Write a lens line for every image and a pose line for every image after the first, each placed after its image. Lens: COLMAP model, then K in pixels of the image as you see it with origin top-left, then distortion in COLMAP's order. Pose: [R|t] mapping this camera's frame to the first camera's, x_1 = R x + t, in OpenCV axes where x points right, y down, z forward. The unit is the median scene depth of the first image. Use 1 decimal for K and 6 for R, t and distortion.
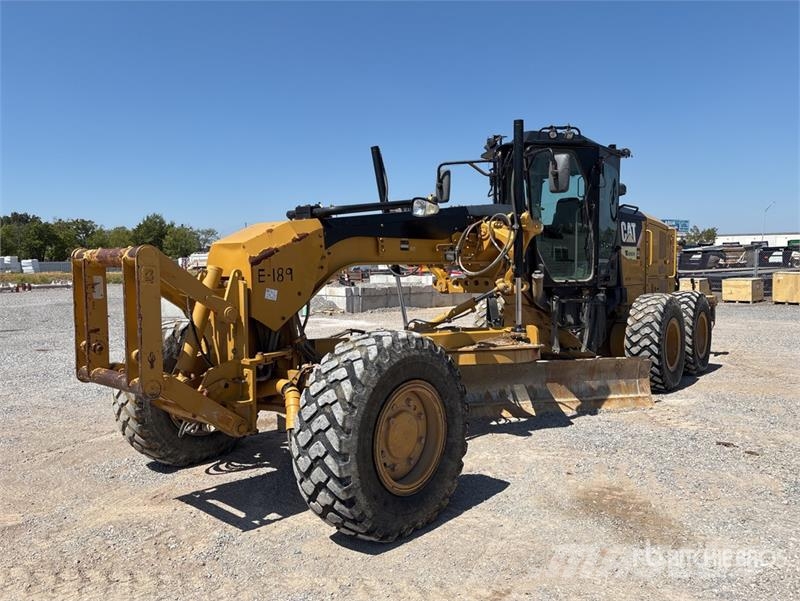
lens RADIAL K [[595.6, 0, 400.0], [0, 595.6, 300.5], [0, 0, 1]] dist [0.032068, -0.031211]
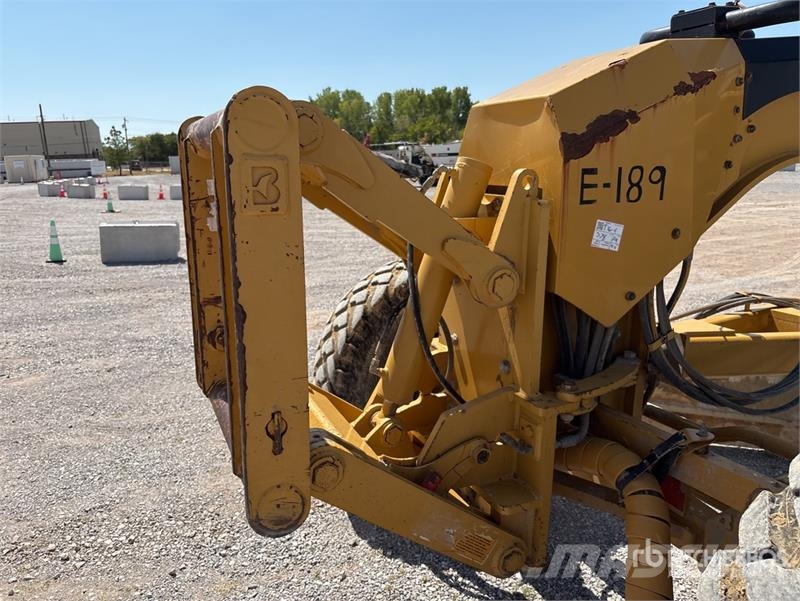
lens RADIAL K [[599.0, 0, 403.7], [0, 599.0, 309.6], [0, 0, 1]] dist [0.017037, -0.001702]
pose [[0.907234, 0.109336, -0.406167, -0.172905], [-0.034248, 0.981620, 0.187746, -0.031815], [0.419230, -0.156419, 0.894304, 0.589443]]
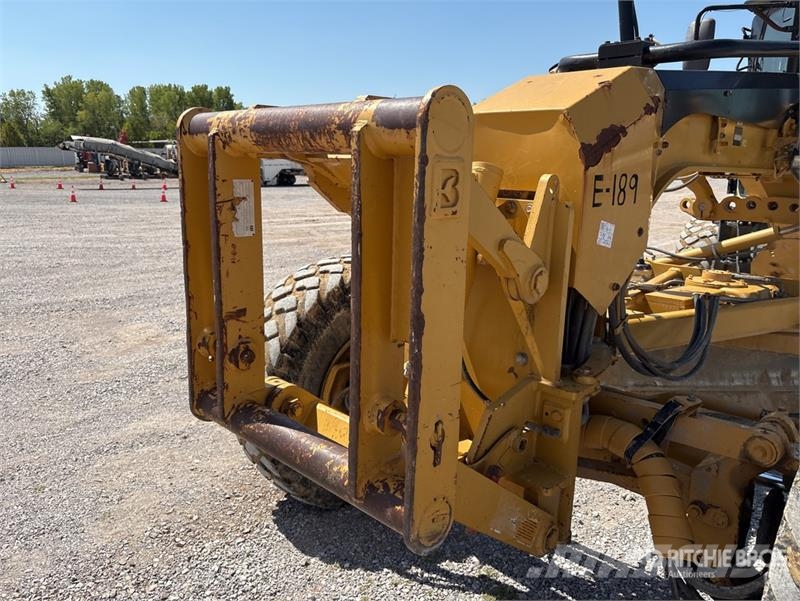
lens RADIAL K [[595.6, 0, 400.0], [0, 595.6, 300.5], [0, 0, 1]] dist [0.032068, -0.031211]
pose [[0.997264, 0.047248, -0.056846, -0.341260], [-0.037833, 0.986939, 0.156587, -0.025492], [0.063502, -0.154008, 0.986027, 0.549950]]
